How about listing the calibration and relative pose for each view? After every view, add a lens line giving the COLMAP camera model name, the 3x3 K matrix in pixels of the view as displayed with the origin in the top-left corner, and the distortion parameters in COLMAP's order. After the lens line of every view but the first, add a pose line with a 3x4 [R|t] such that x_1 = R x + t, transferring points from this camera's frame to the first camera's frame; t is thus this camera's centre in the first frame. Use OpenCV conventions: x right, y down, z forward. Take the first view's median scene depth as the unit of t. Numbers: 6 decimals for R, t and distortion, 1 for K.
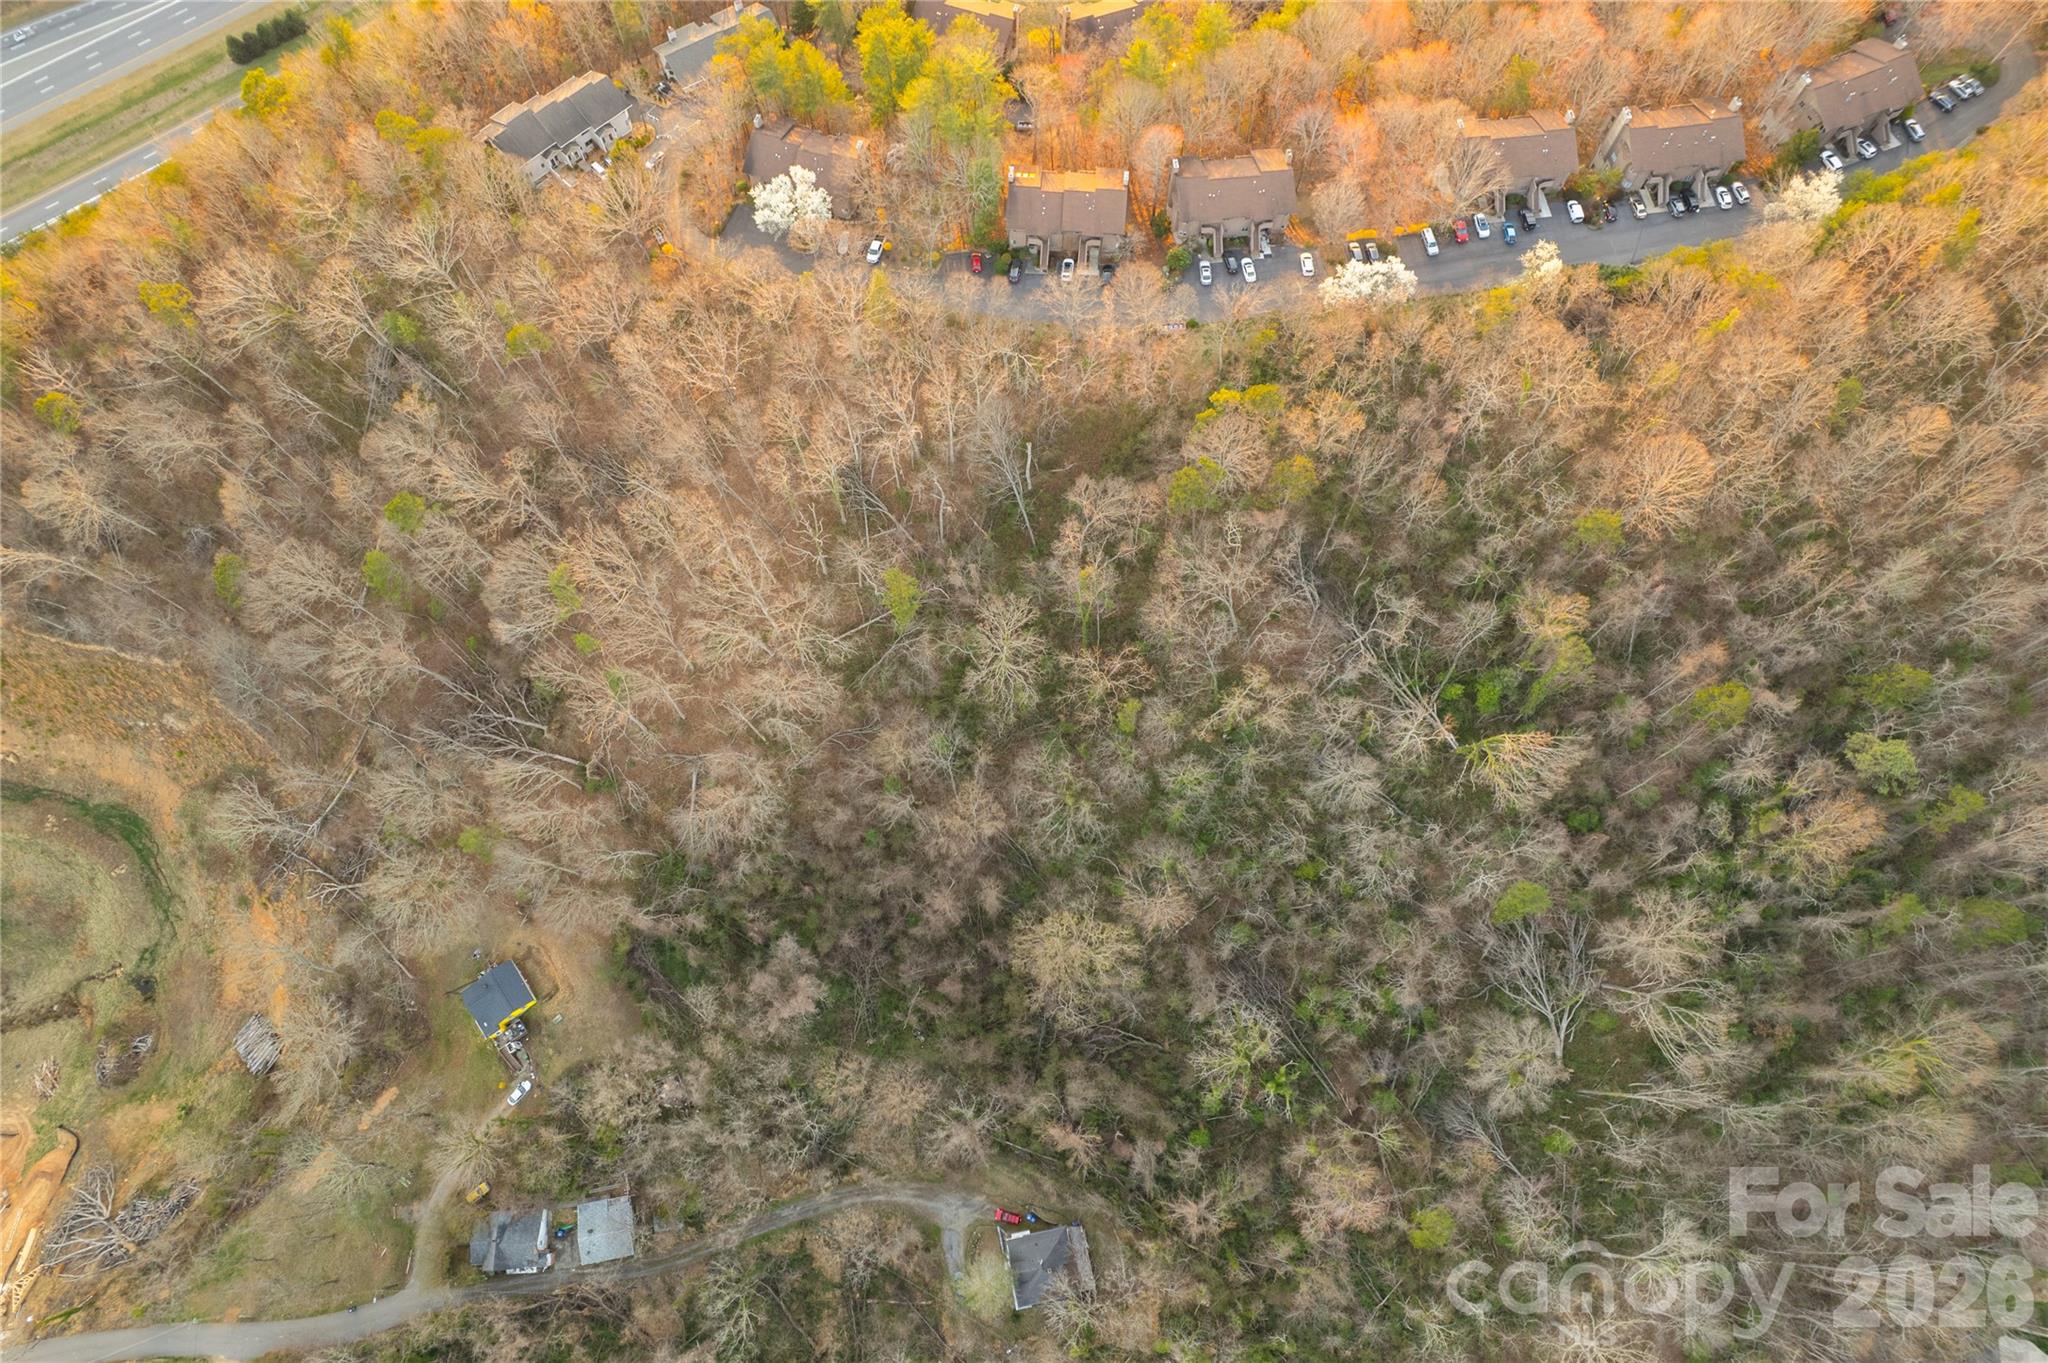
lens RADIAL K [[1318.5, 0, 1035.8], [0, 1318.5, 670.3], [0, 0, 1]] dist [-0.043339, 0.072329]
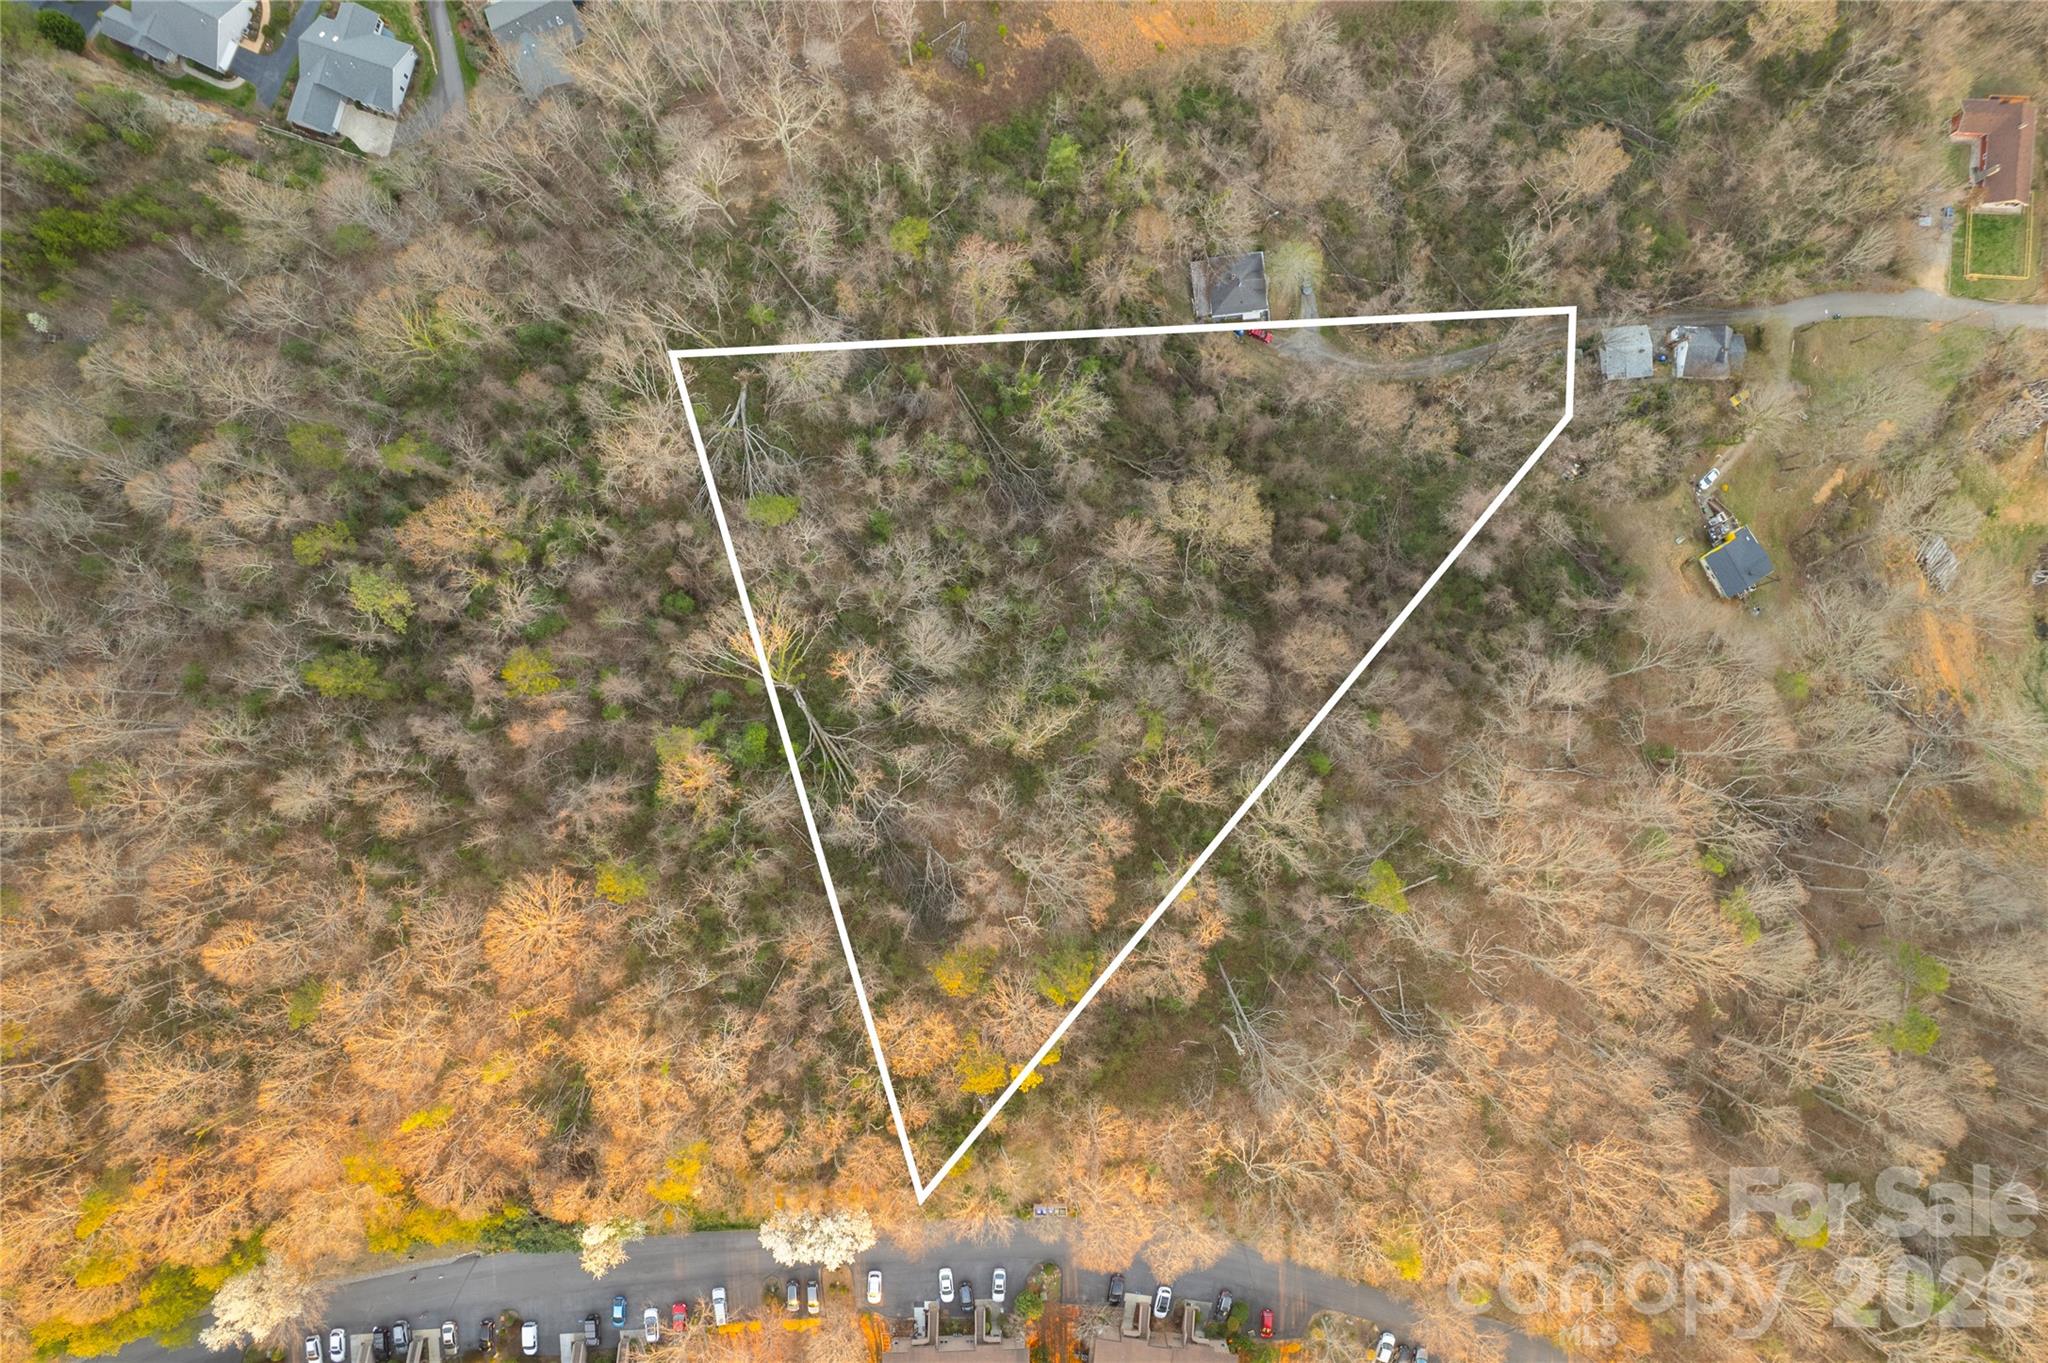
lens RADIAL K [[1315.0, 0, 1014.8], [0, 1315.0, 705.7], [0, 0, 1]] dist [-0.048480, 0.048916]
pose [[-0.995708, -0.087745, -0.029432, 0.187542], [0.071667, -0.932230, 0.354698, -0.271163], [-0.058560, 0.351067, 0.934518, 0.109601]]
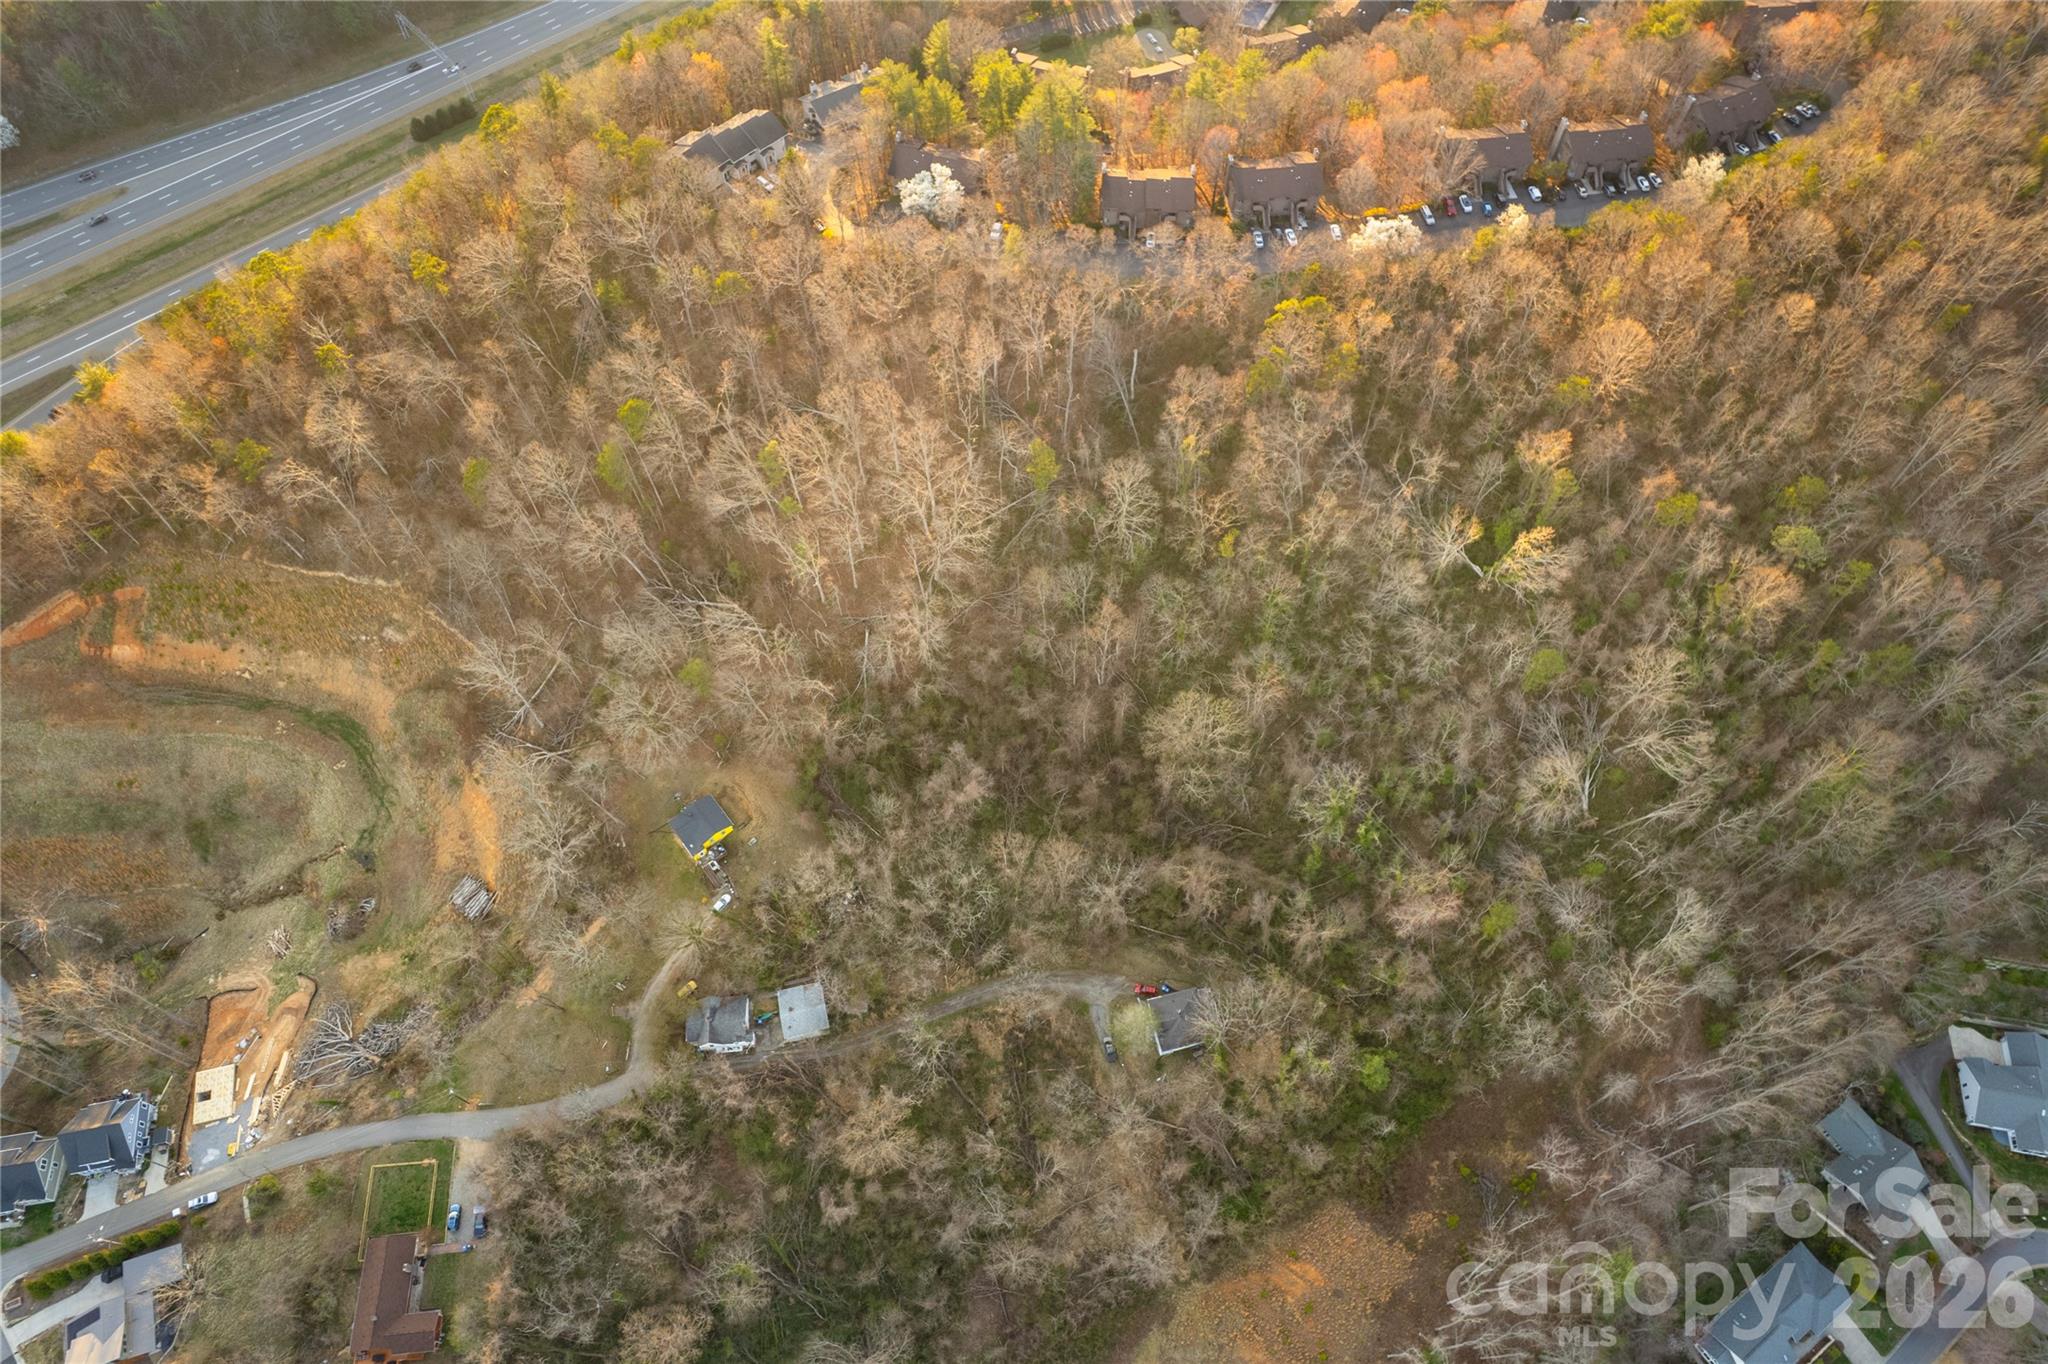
lens RADIAL K [[1355.4, 0, 1131.7], [0, 1355.4, 649.9], [0, 0, 1]] dist [-0.007659, -0.000753]
pose [[0.996335, -0.037802, 0.076728, -0.117838], [0.049205, 0.987057, -0.152632, 0.307695], [-0.069965, 0.155848, 0.985300, -0.247922]]
